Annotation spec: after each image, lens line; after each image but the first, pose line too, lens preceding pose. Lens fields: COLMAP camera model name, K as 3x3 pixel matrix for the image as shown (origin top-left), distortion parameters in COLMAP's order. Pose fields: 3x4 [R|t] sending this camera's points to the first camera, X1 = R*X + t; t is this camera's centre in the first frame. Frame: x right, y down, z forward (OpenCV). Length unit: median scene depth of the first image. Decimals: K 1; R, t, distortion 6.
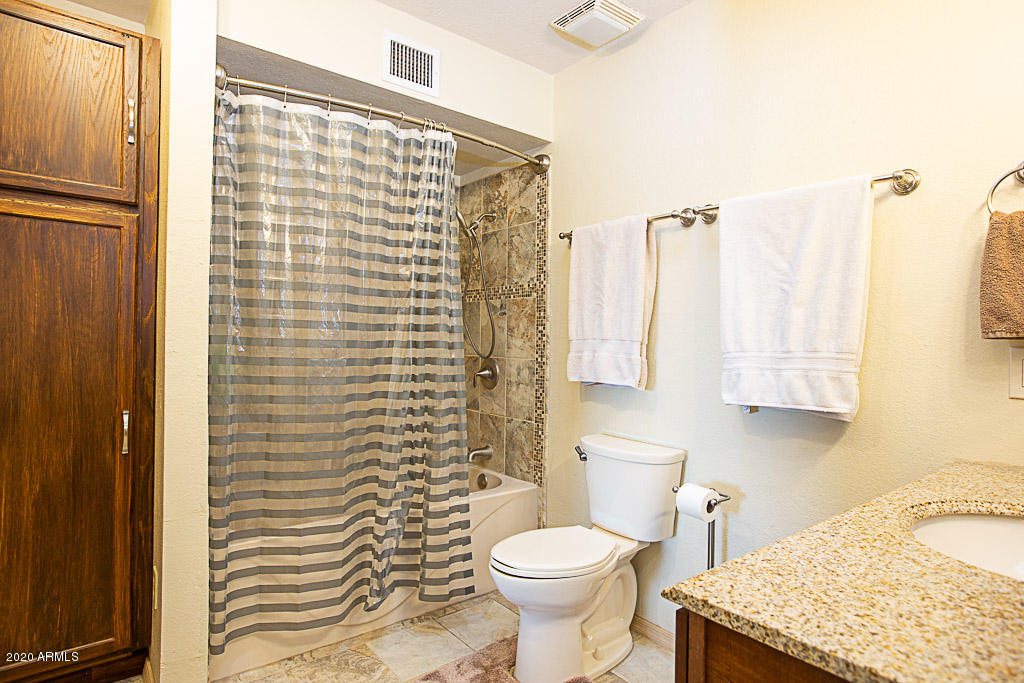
lens RADIAL K [[545.0, 0, 514.5], [0, 545.0, 338.2], [0, 0, 1]] dist [0.003507, 0.000824]
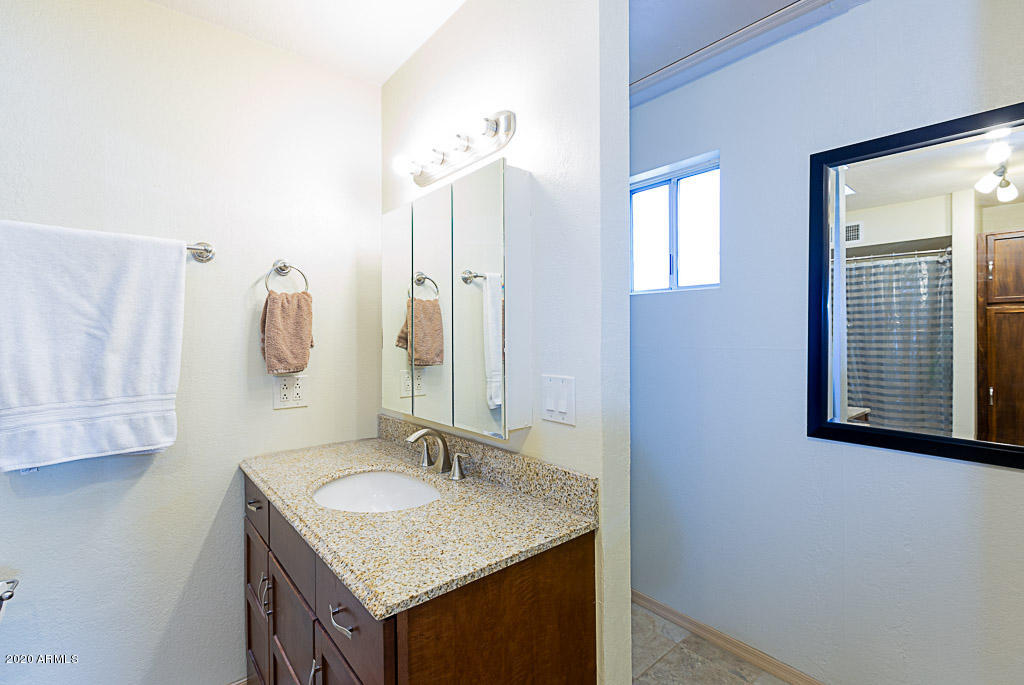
lens RADIAL K [[464.0, 0, 515.4], [0, 464.0, 336.6], [0, 0, 1]] dist [-0.002402, 0.000676]
pose [[-0.005549, -0.020289, 0.999779, -0.358949], [0.010733, 0.999735, 0.020348, -0.102614], [-0.999927, 0.010844, -0.005330, 0.275651]]
